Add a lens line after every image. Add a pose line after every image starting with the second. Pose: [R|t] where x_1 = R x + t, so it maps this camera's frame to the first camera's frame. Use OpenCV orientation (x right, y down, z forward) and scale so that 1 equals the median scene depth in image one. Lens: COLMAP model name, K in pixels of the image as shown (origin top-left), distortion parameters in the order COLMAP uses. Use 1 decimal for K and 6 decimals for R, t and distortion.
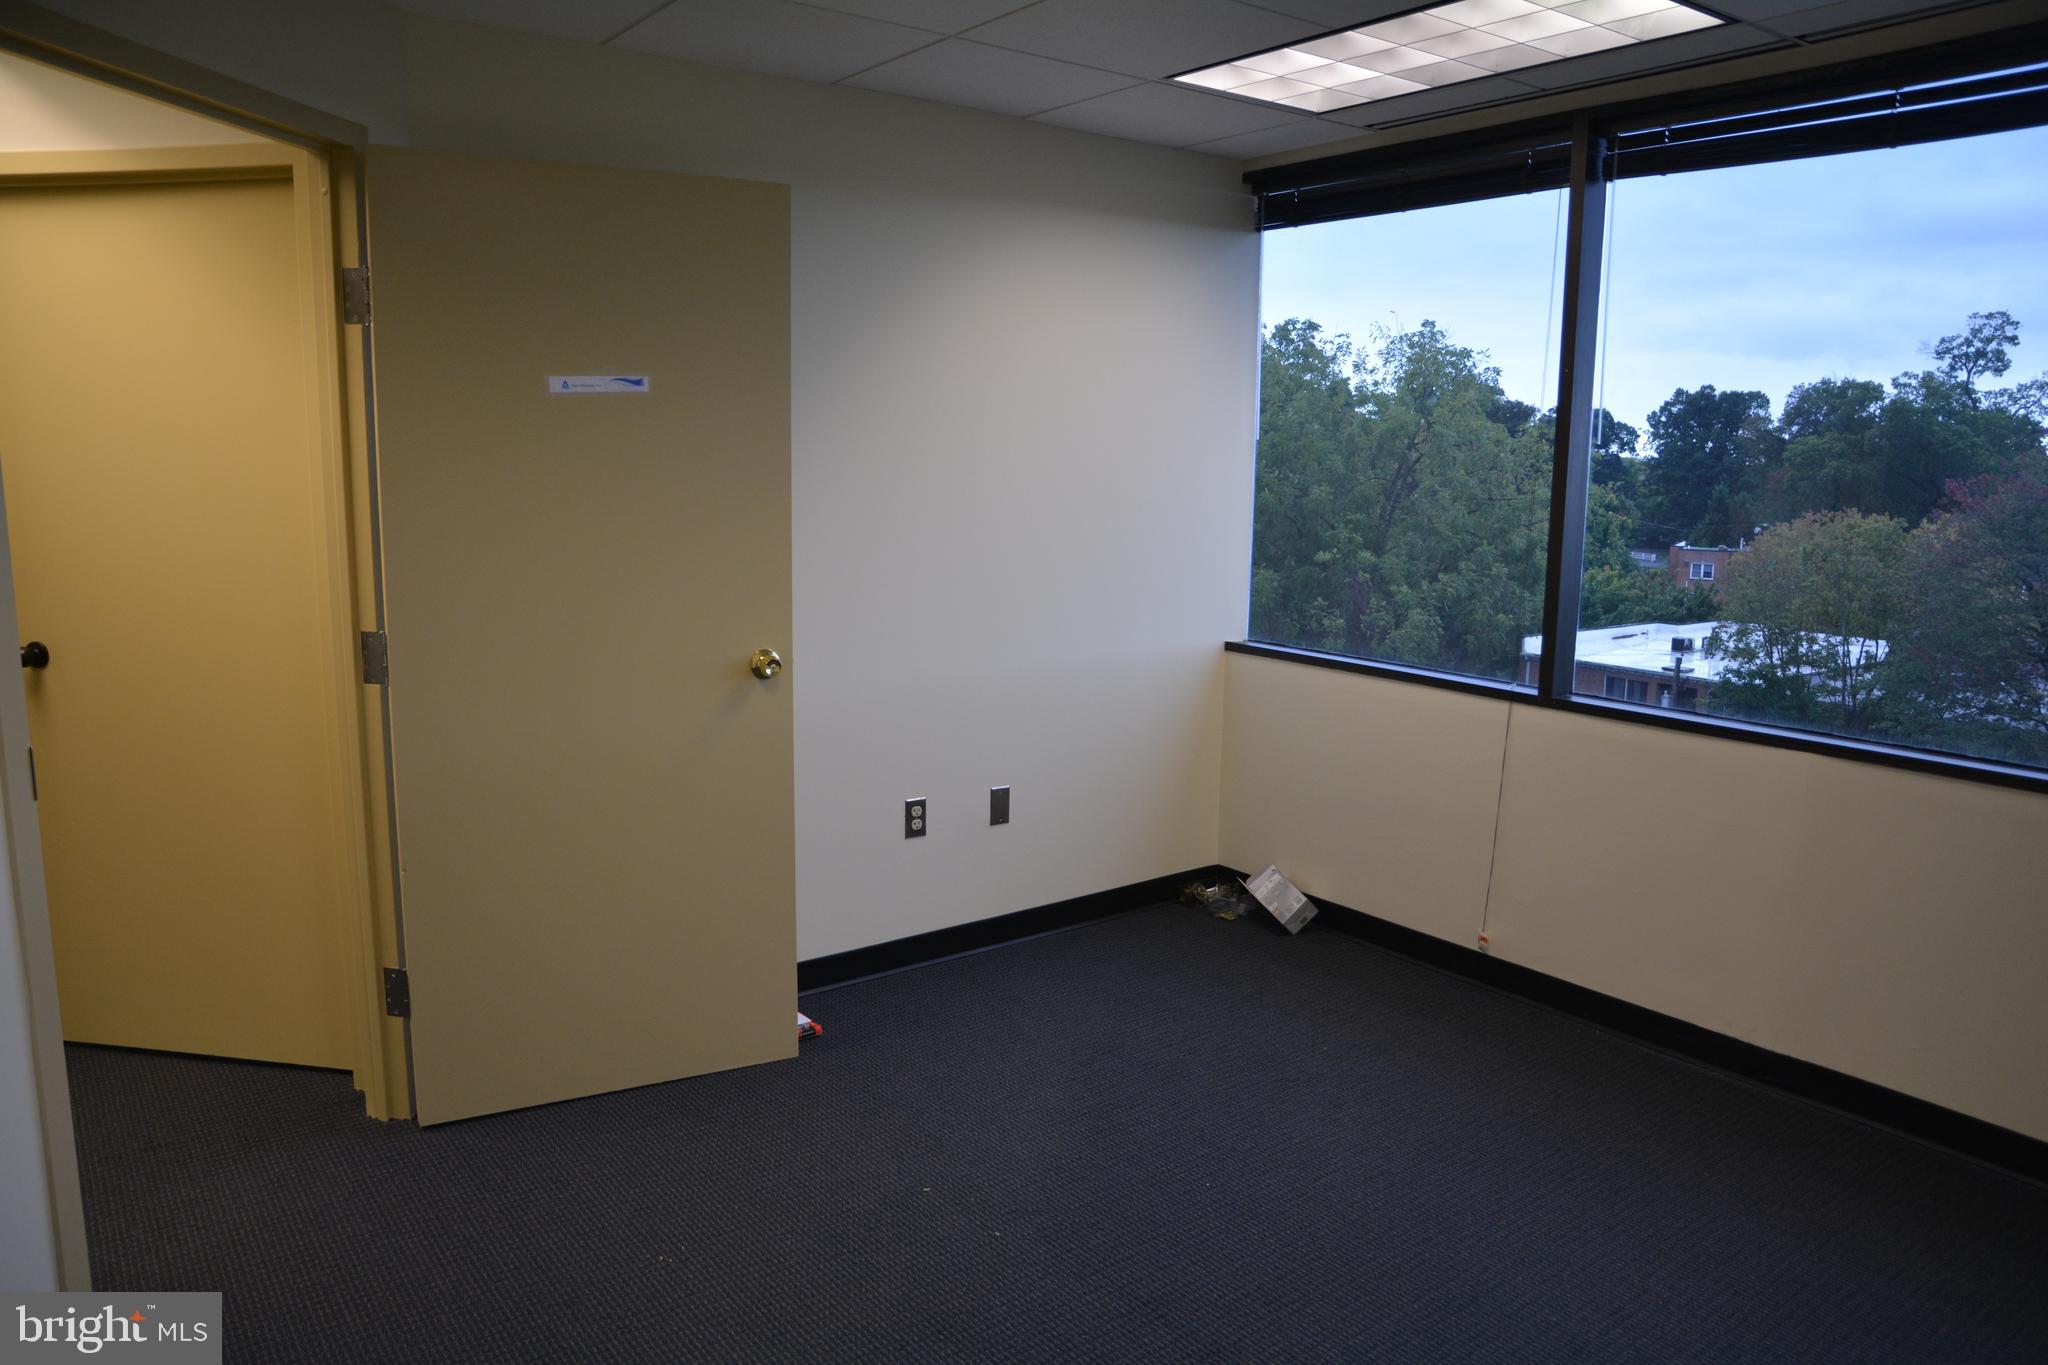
lens RADIAL K [[1403.1, 0, 1016.4], [0, 1403.1, 690.7], [0, 0, 1]] dist [-0.106228, 0.075265]
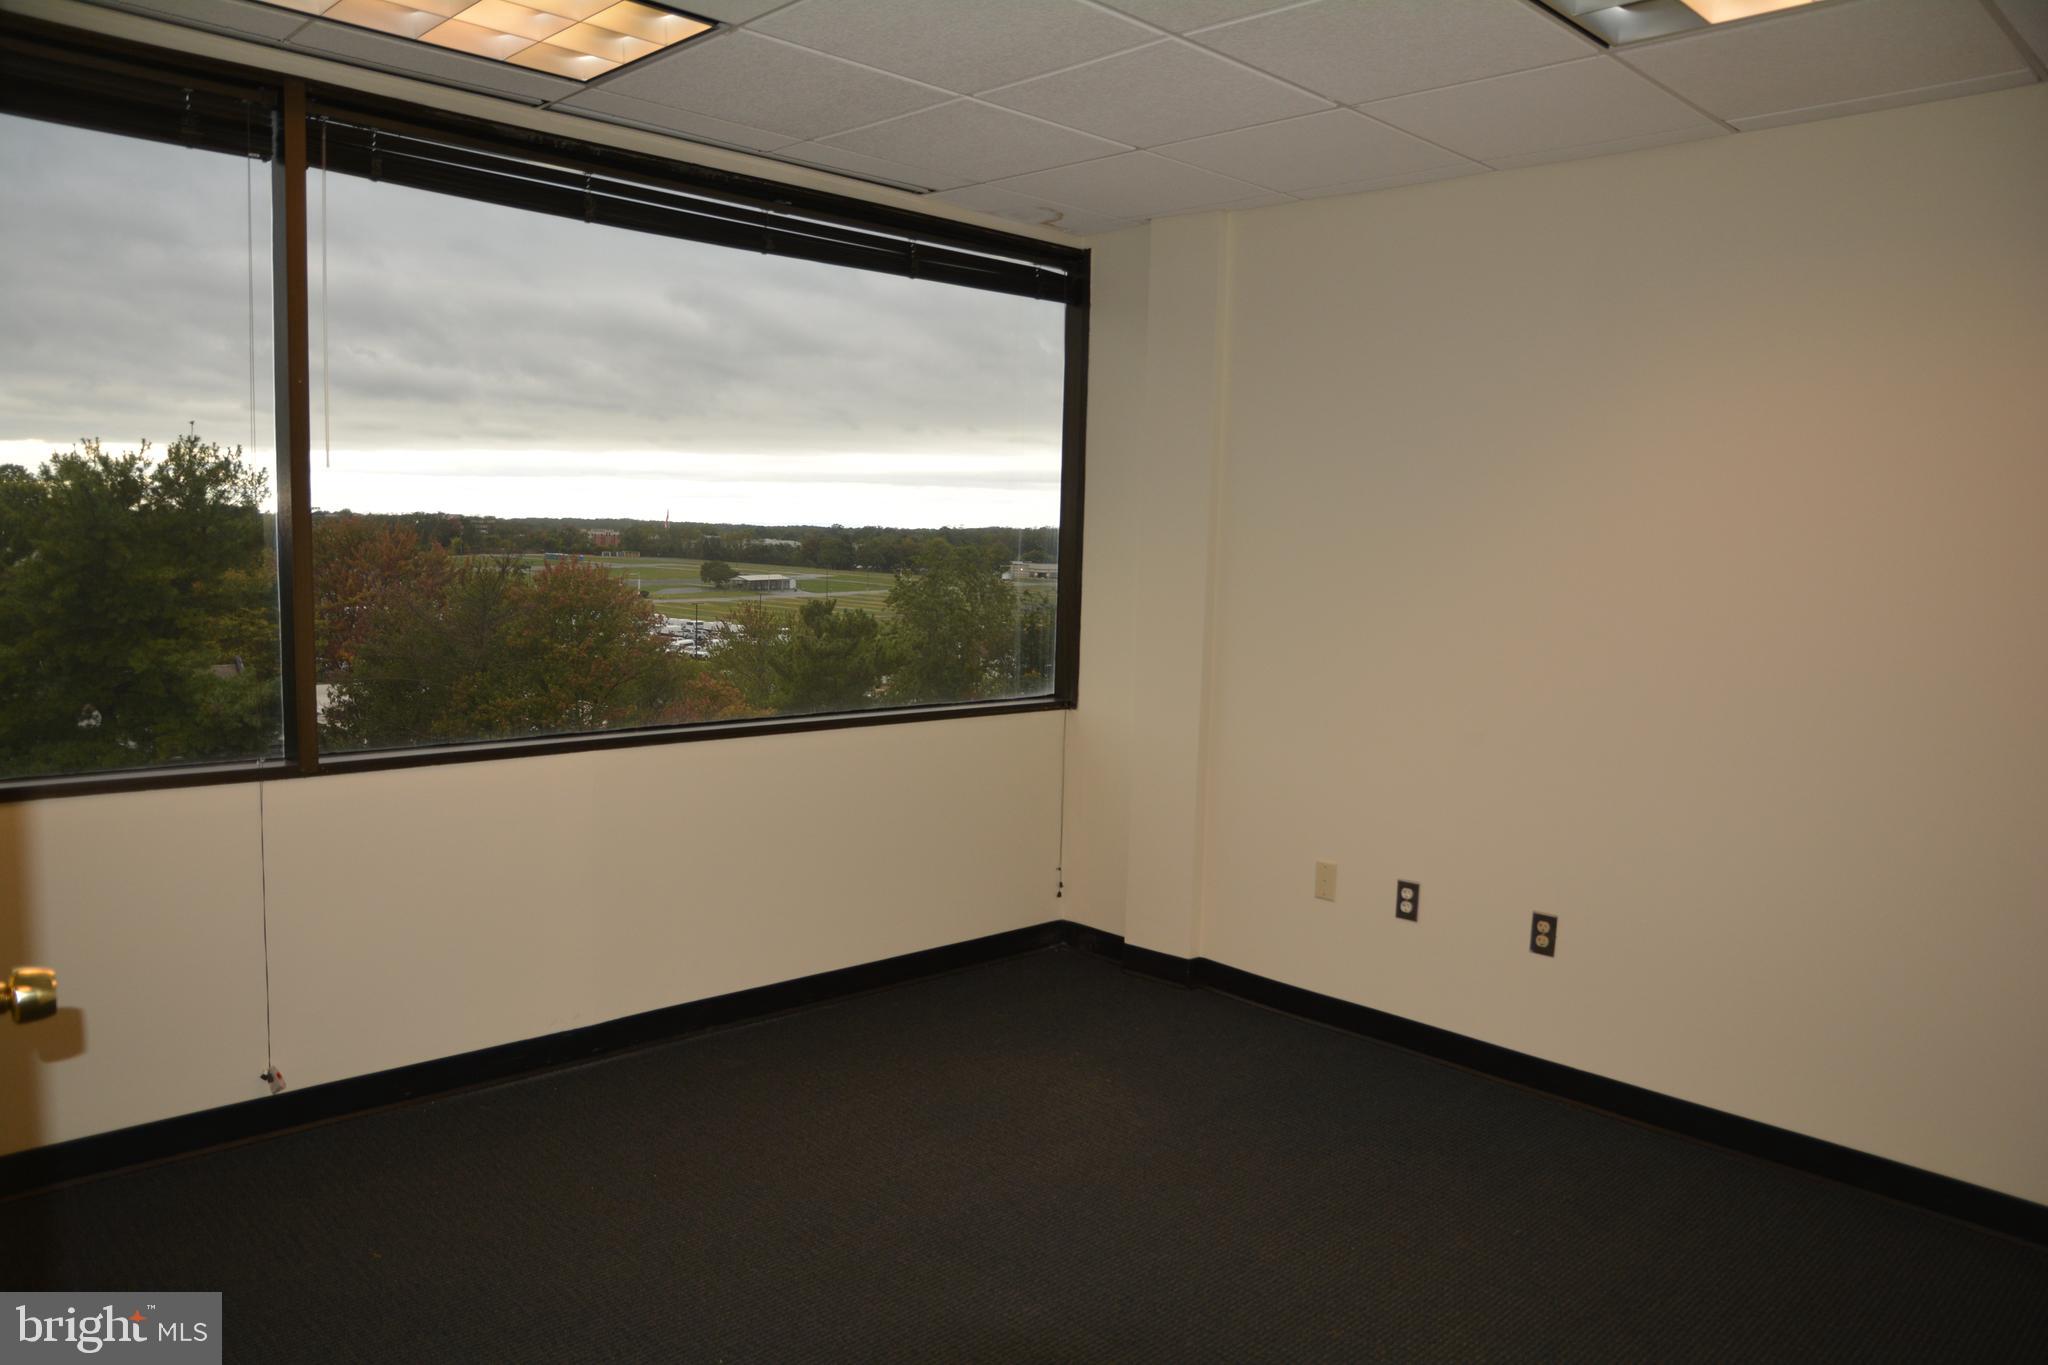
lens RADIAL K [[1403.1, 0, 1016.4], [0, 1403.1, 690.7], [0, 0, 1]] dist [-0.106228, 0.075265]
pose [[-0.117546, -0.122070, 0.985536, -0.498791], [0.130336, 0.981935, 0.137169, -0.099966], [-0.984477, 0.144574, -0.099512, 0.662208]]
